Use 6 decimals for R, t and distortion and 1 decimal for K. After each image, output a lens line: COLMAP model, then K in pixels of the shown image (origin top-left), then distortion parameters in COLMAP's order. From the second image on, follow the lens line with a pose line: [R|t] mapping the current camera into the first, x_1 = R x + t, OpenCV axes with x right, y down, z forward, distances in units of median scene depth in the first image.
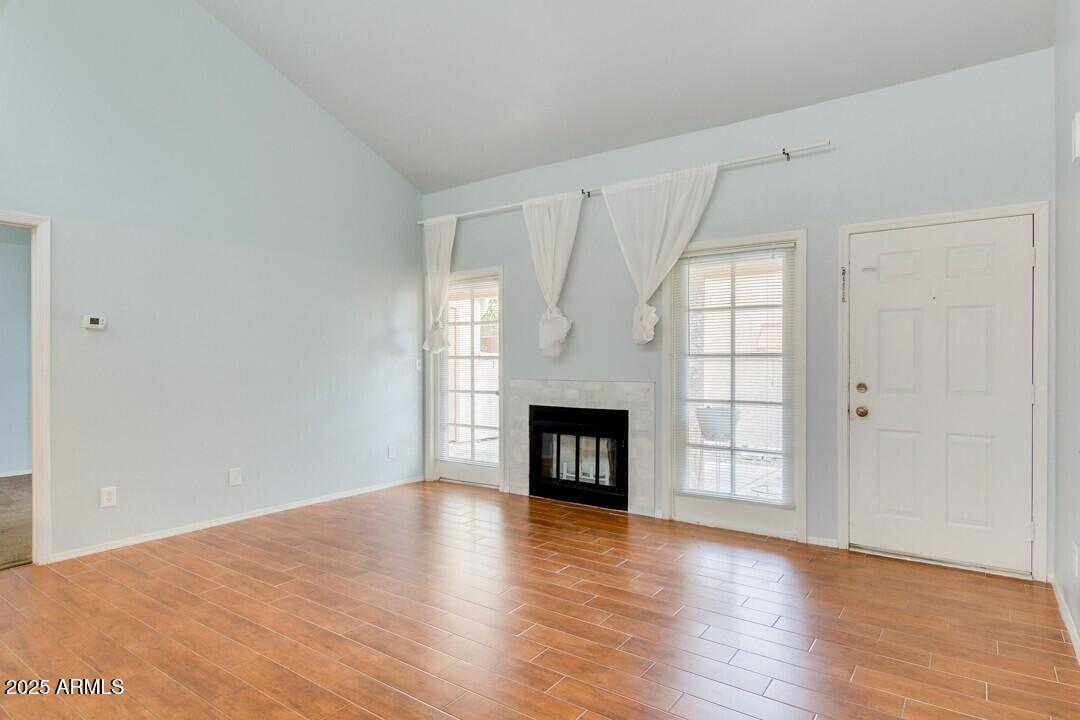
lens RADIAL K [[587.1, 0, 542.4], [0, 587.1, 368.0], [0, 0, 1]] dist [0.003988, 0.000221]
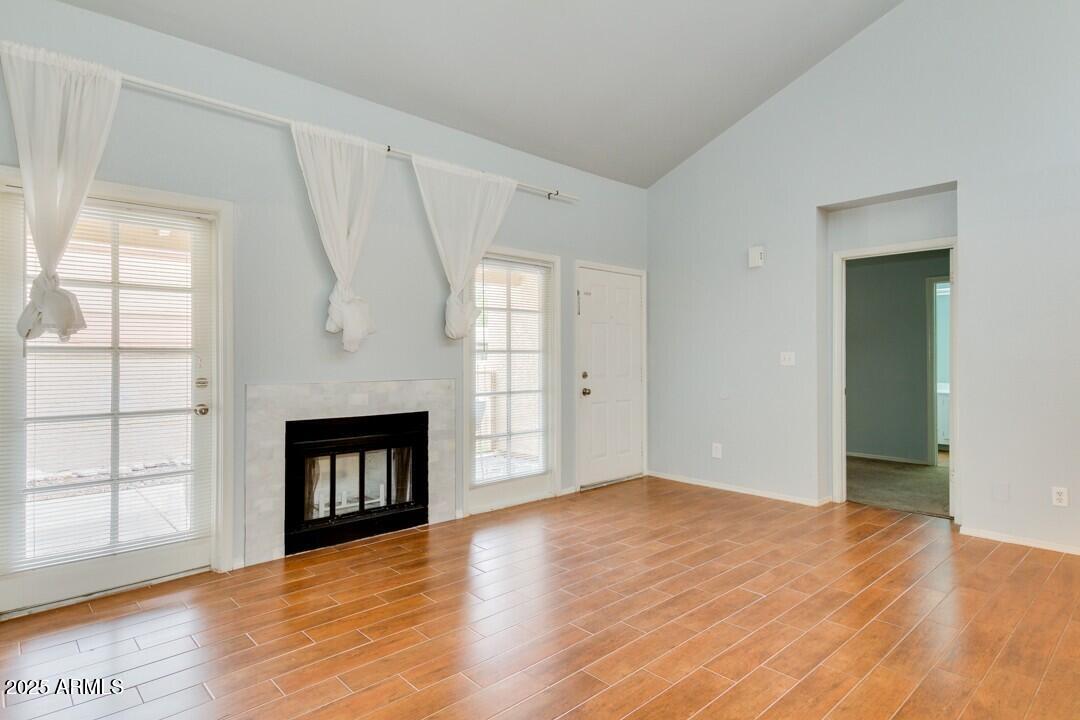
lens RADIAL K [[584.3, 0, 534.3], [0, 584.3, 363.0], [0, 0, 1]] dist [0.023165, -0.002467]
pose [[0.207308, -0.006186, 0.978256, -0.663670], [0.014341, 0.999892, 0.003283, -0.002645], [-0.978171, 0.013349, 0.207374, 0.617784]]
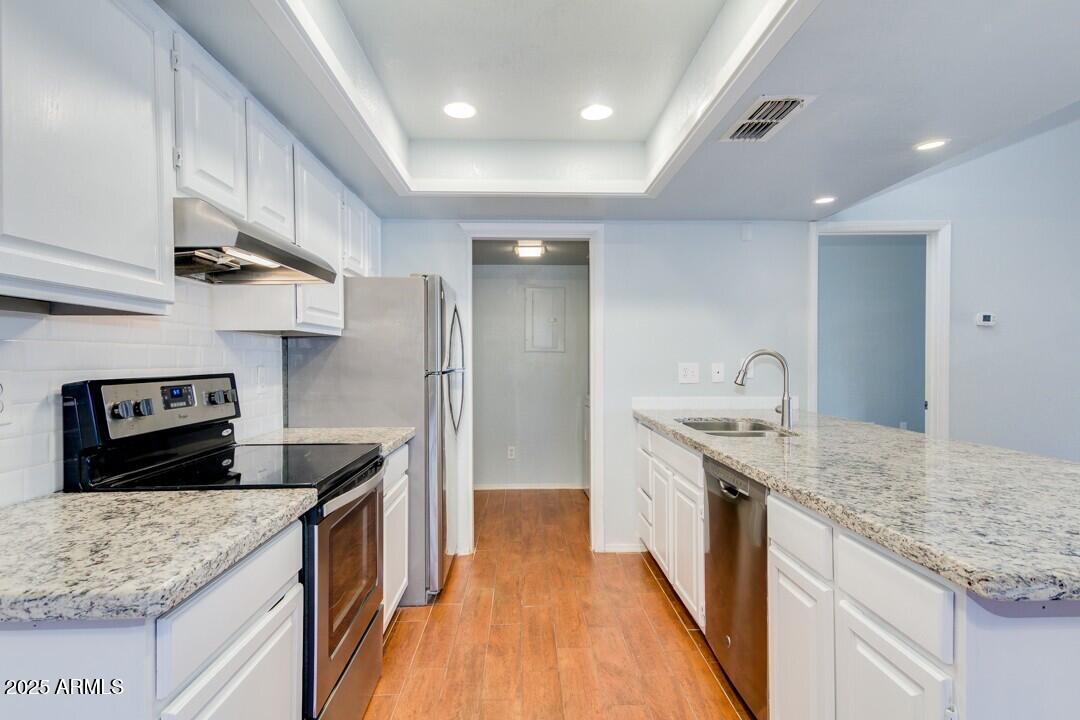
lens RADIAL K [[577.5, 0, 537.5], [0, 577.5, 363.3], [0, 0, 1]] dist [0.034803, -0.013818]
pose [[0.606588, 0.007697, -0.794979, -0.321008], [-0.009887, 0.999949, 0.002138, 0.001374], [0.794955, 0.006563, 0.606633, -0.146240]]
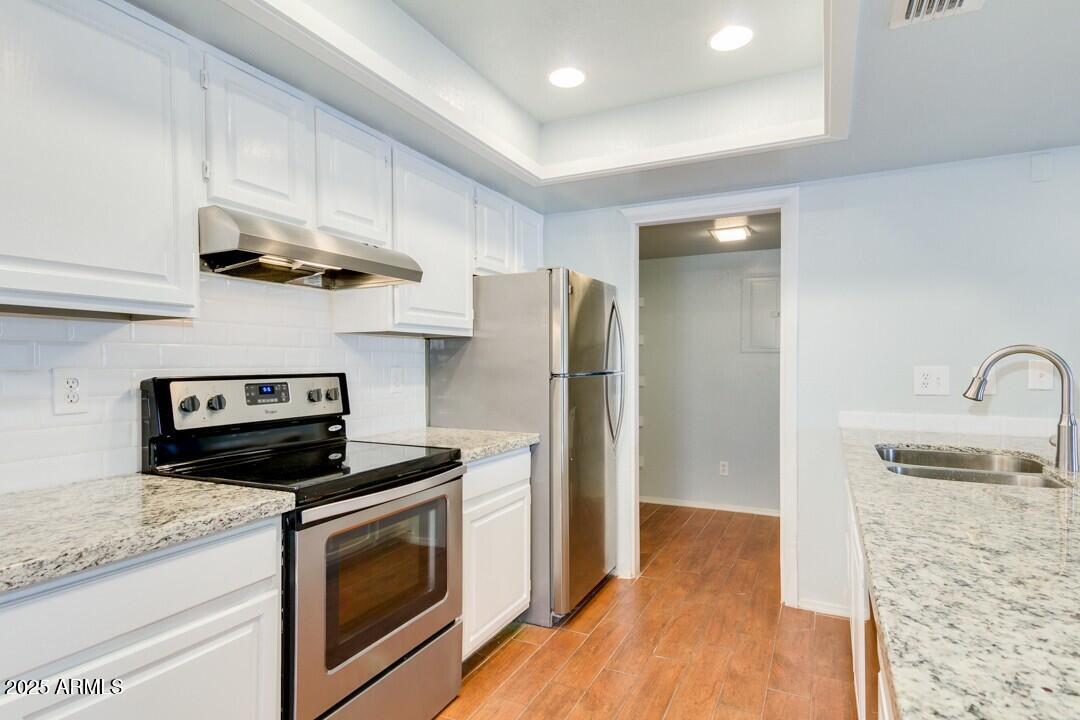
lens RADIAL K [[579.8, 0, 536.6], [0, 579.8, 367.3], [0, 0, 1]] dist [0.026054, -0.001778]
pose [[0.160920, 0.011352, -0.986902, -0.324611], [-0.012577, 0.999876, 0.009450, 0.001262], [0.986887, 0.010892, 0.161042, 0.015542]]
